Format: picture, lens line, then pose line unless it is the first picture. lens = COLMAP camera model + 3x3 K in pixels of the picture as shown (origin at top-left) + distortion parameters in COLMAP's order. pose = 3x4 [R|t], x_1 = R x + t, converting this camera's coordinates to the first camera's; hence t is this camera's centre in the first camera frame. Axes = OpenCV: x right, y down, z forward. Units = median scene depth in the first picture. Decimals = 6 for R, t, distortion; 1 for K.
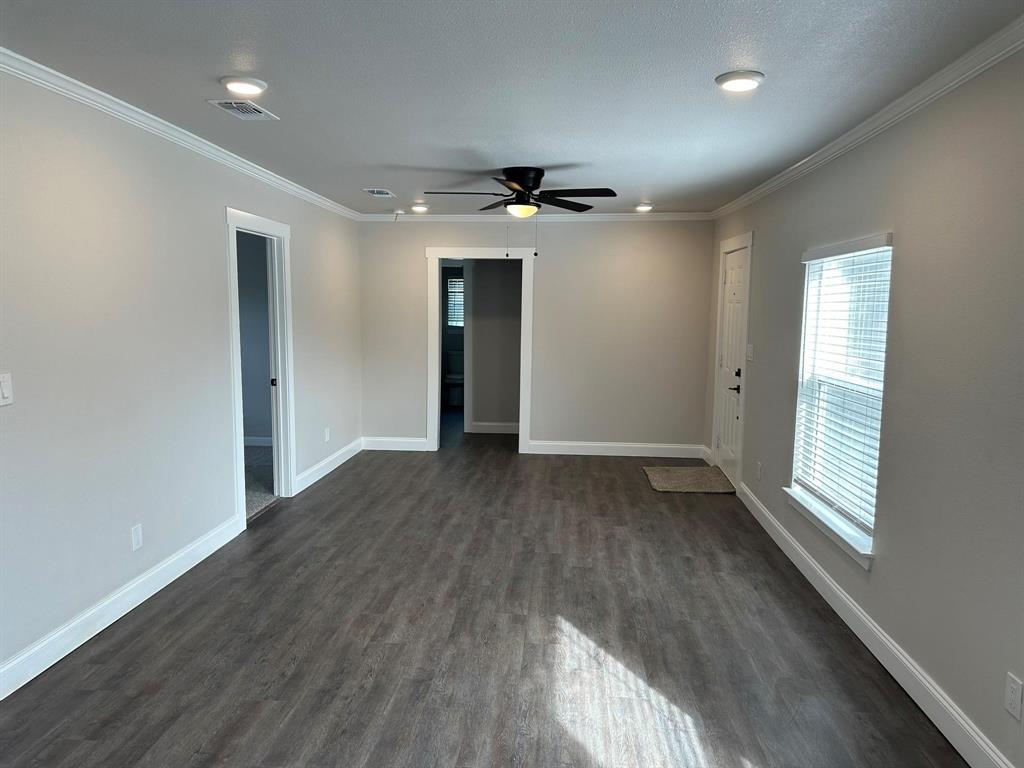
lens RADIAL K [[712.1, 0, 511.6], [0, 712.1, 390.3], [0, 0, 1]] dist [0.001494, -0.007304]
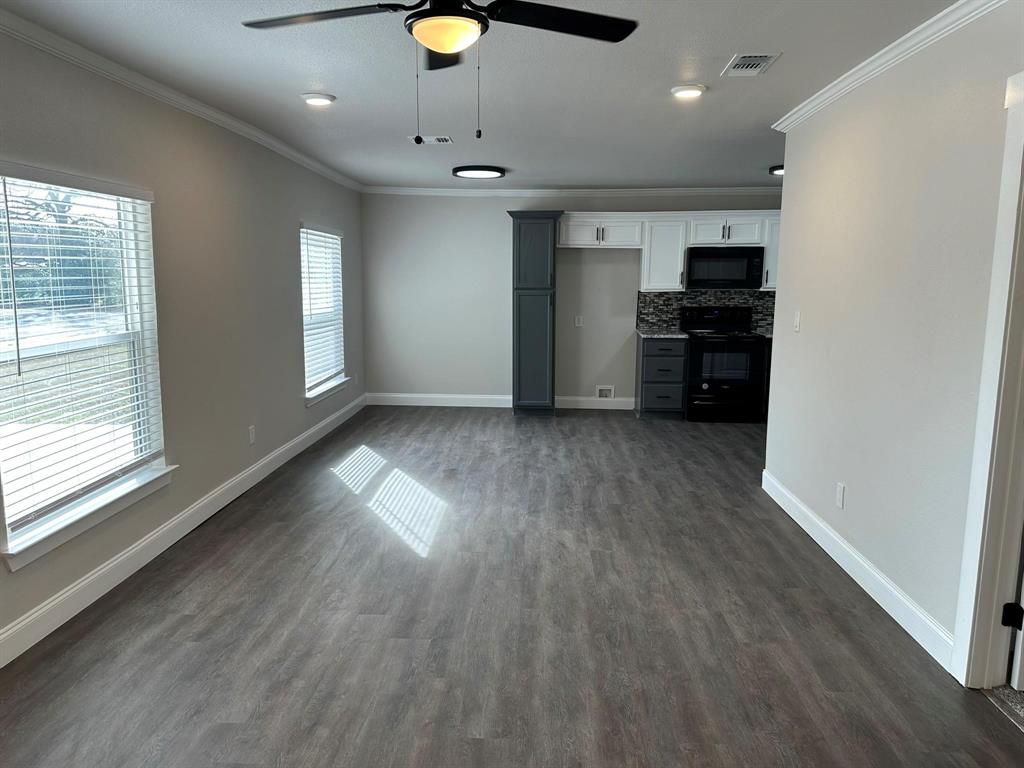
lens RADIAL K [[712.1, 0, 511.7], [0, 712.1, 377.5], [0, 0, 1]] dist [0.001494, -0.007304]
pose [[-0.999380, -0.012891, -0.032763, -0.018143], [-0.020855, 0.966493, 0.255843, -0.191005], [0.028367, 0.256367, -0.966163, 1.768013]]
